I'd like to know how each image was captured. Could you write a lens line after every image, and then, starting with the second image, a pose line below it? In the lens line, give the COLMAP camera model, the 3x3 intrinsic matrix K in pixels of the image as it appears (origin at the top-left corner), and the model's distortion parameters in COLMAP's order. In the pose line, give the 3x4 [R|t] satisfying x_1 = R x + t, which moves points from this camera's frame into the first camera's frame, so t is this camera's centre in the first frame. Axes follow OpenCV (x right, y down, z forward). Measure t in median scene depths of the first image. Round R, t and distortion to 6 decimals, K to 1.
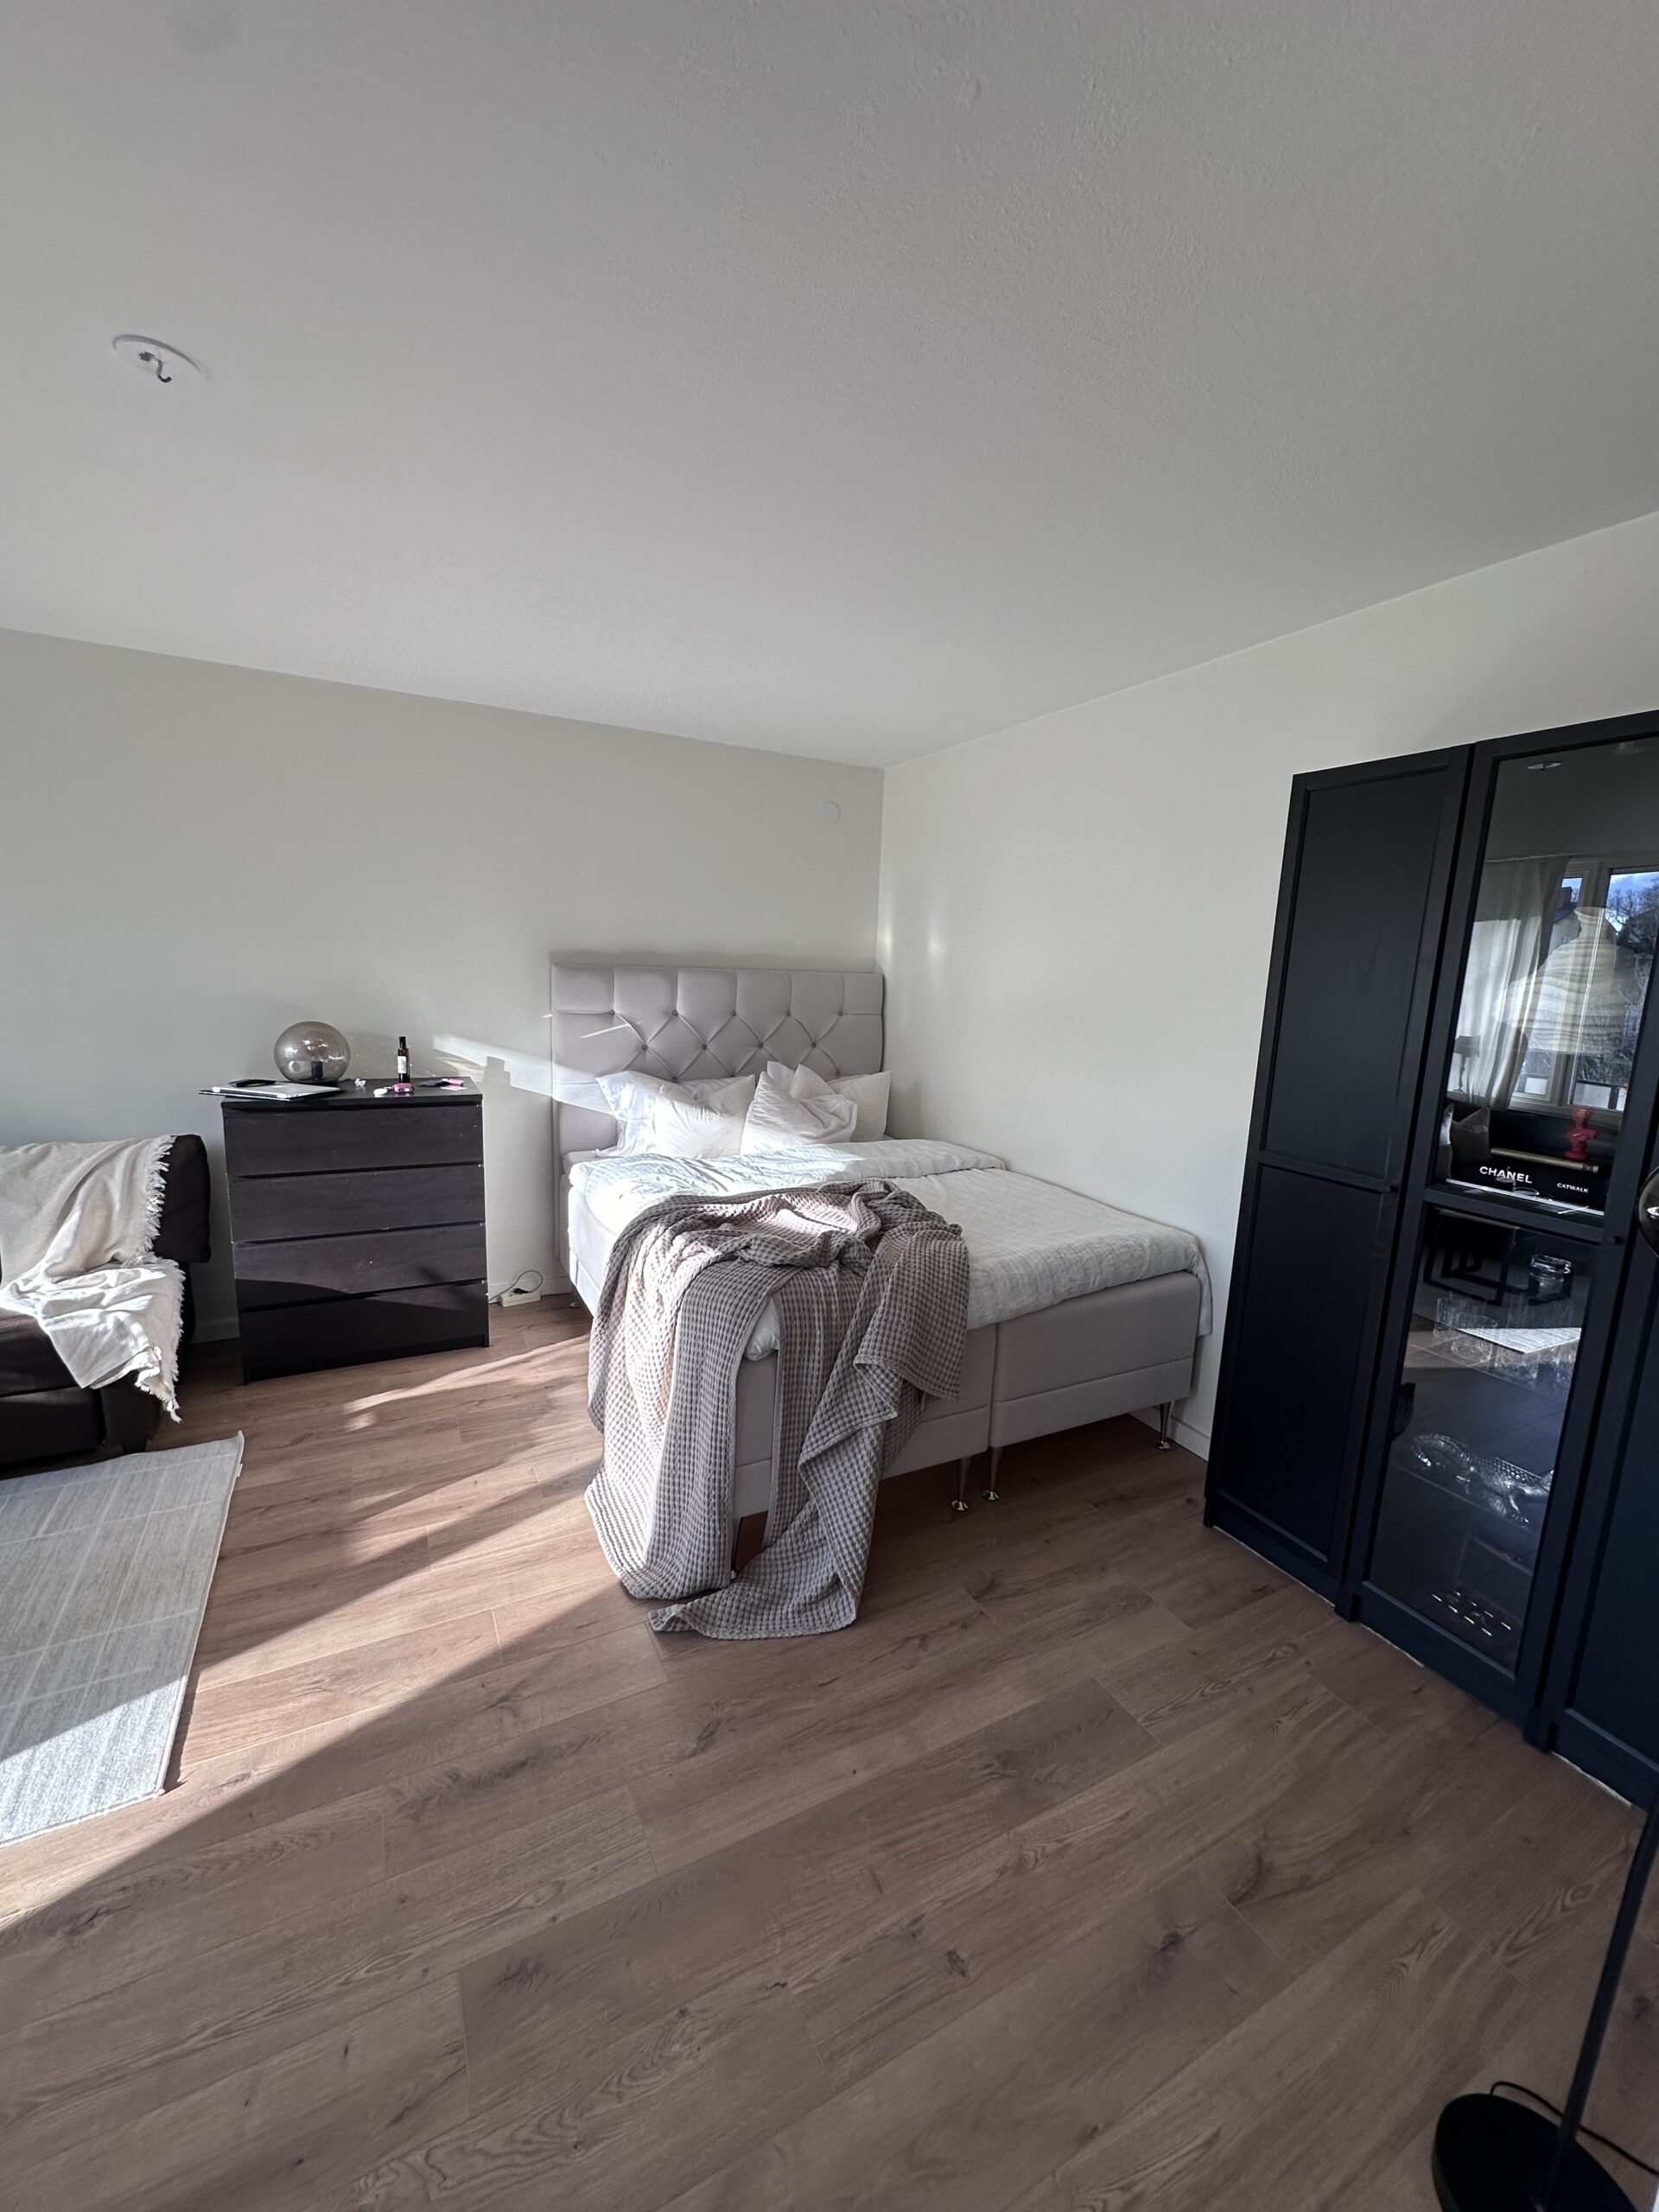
lens RADIAL K [[893.0, 0, 828.9], [0, 893.0, 1107.6], [0, 0, 1]] dist [-0.000601, 0.000045]
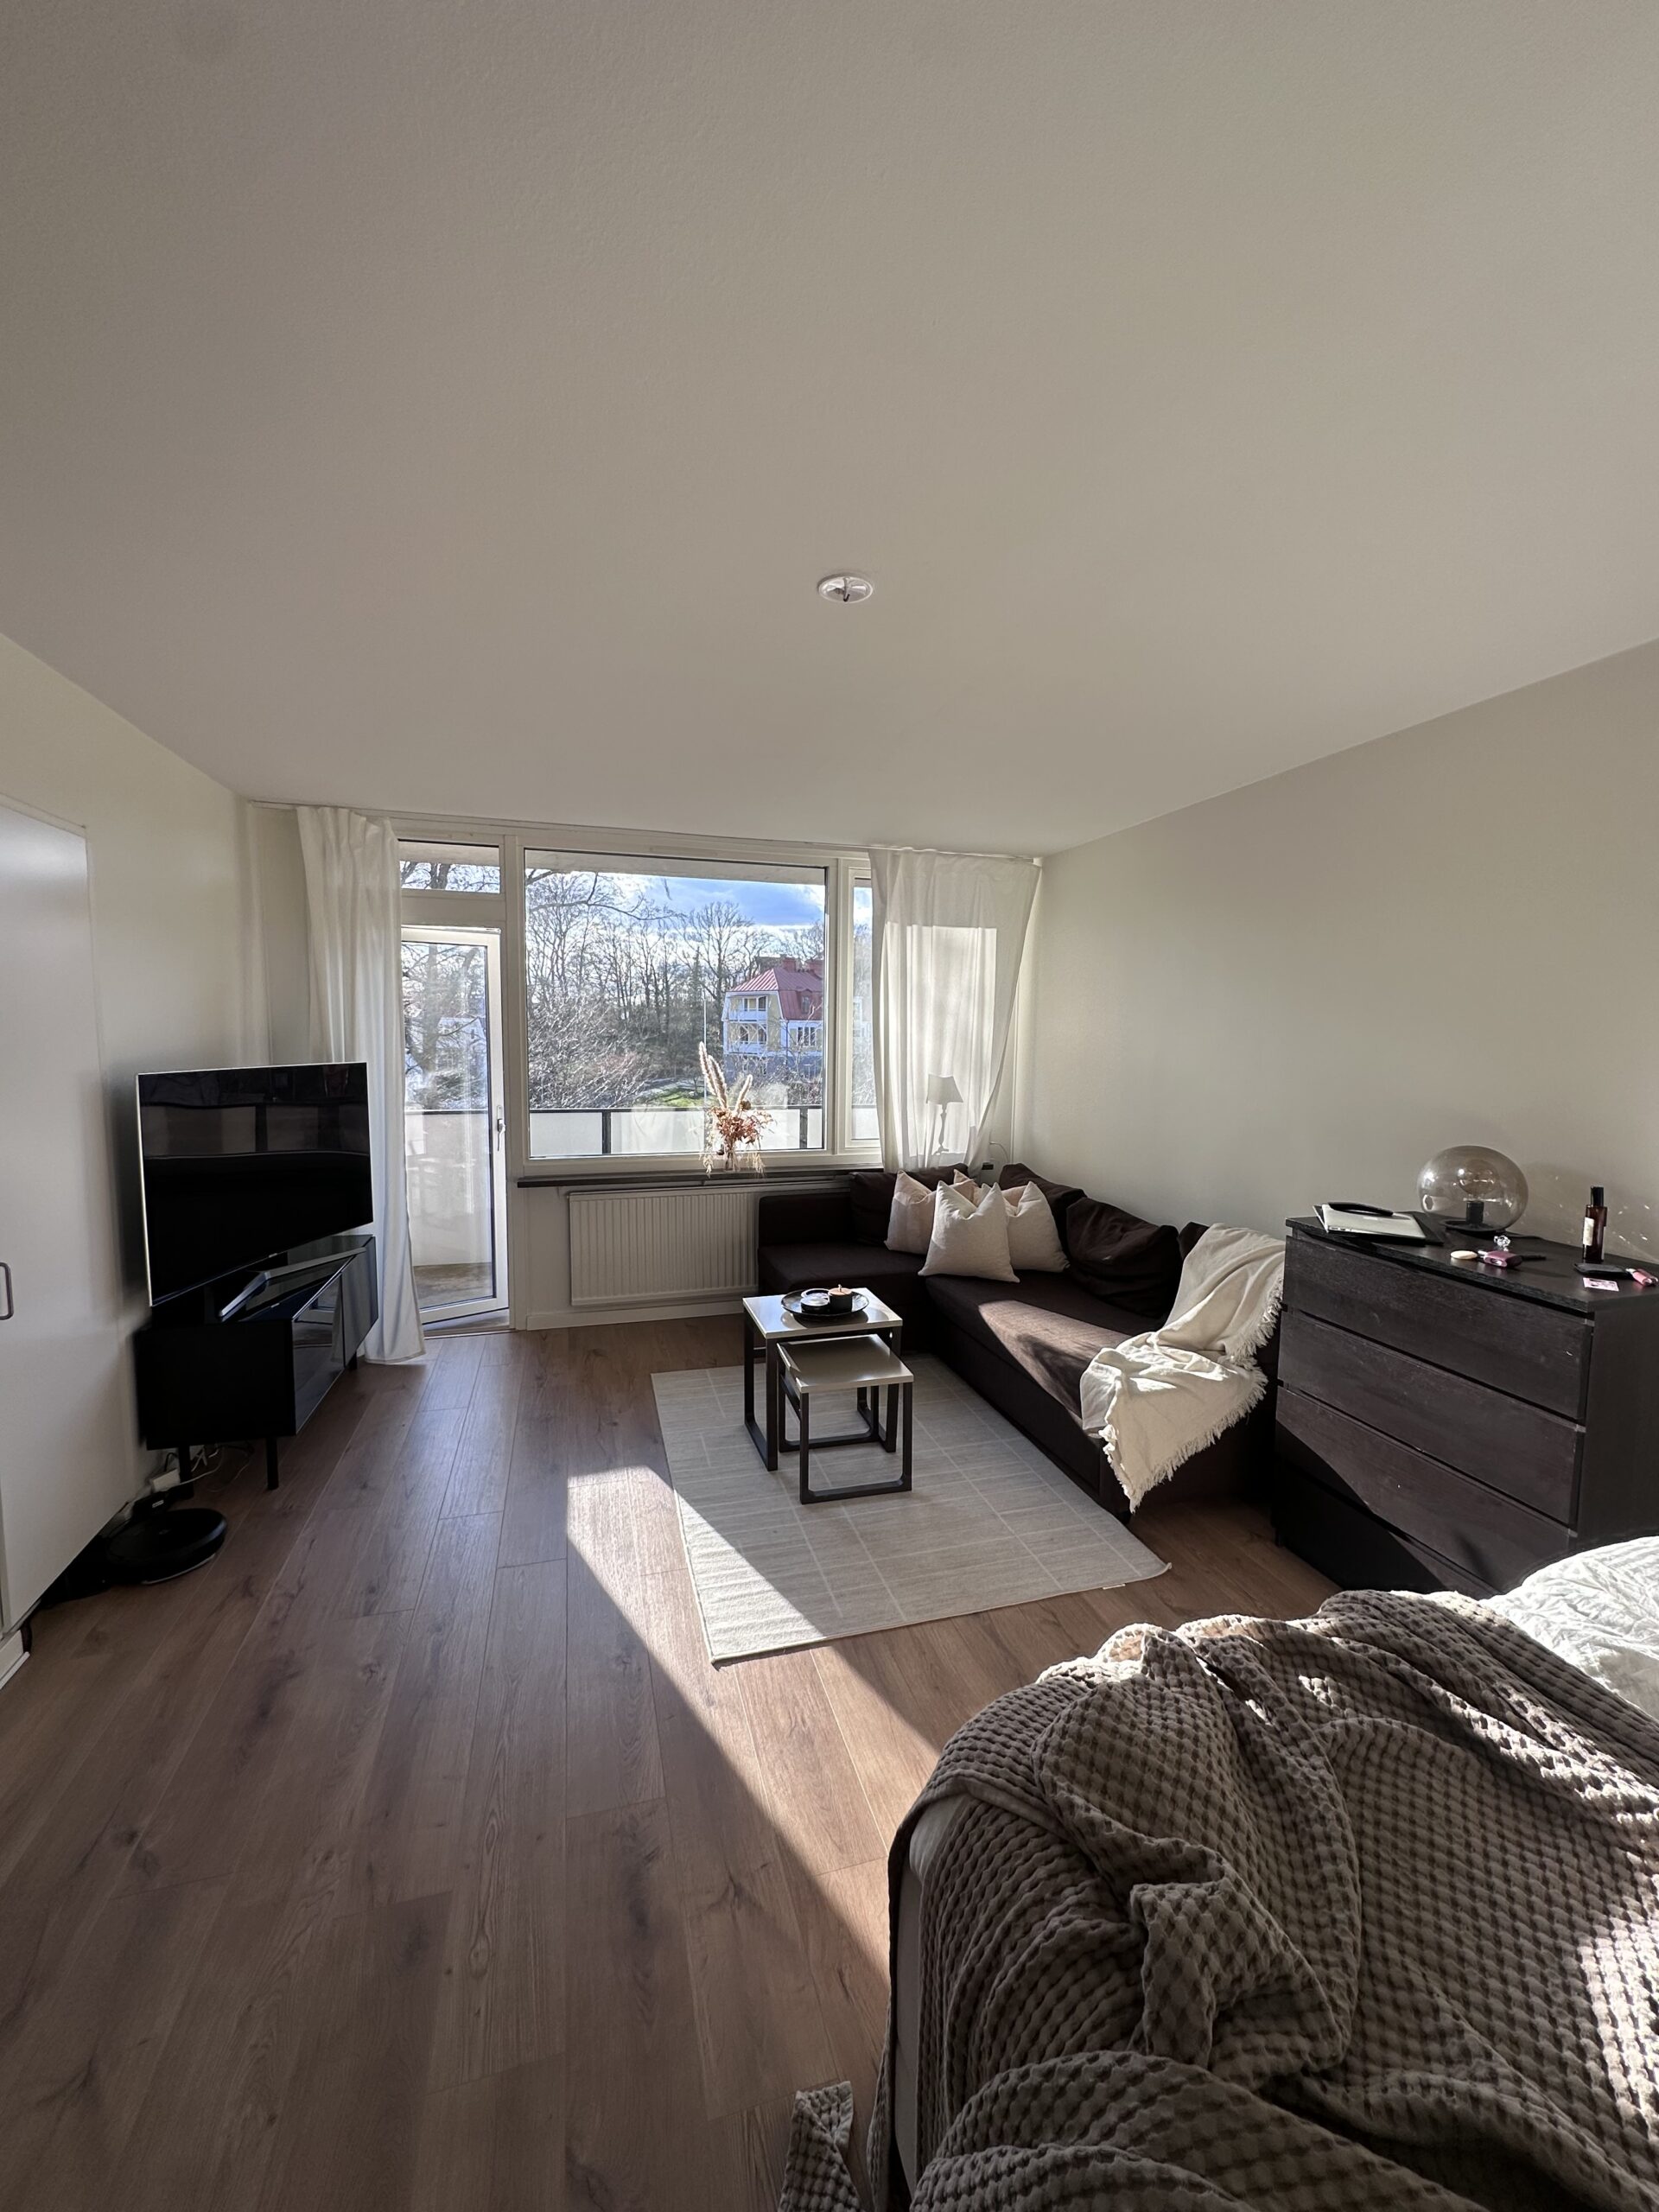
lens RADIAL K [[893.0, 0, 825.7], [0, 893.0, 1110.2], [0, 0, 1]] dist [-0.000601, 0.000045]
pose [[-0.182384, 0.048452, -0.982033, 0.295783], [-0.184243, 0.979409, 0.082540, -0.109075], [0.965811, 0.195986, -0.169702, 0.743661]]
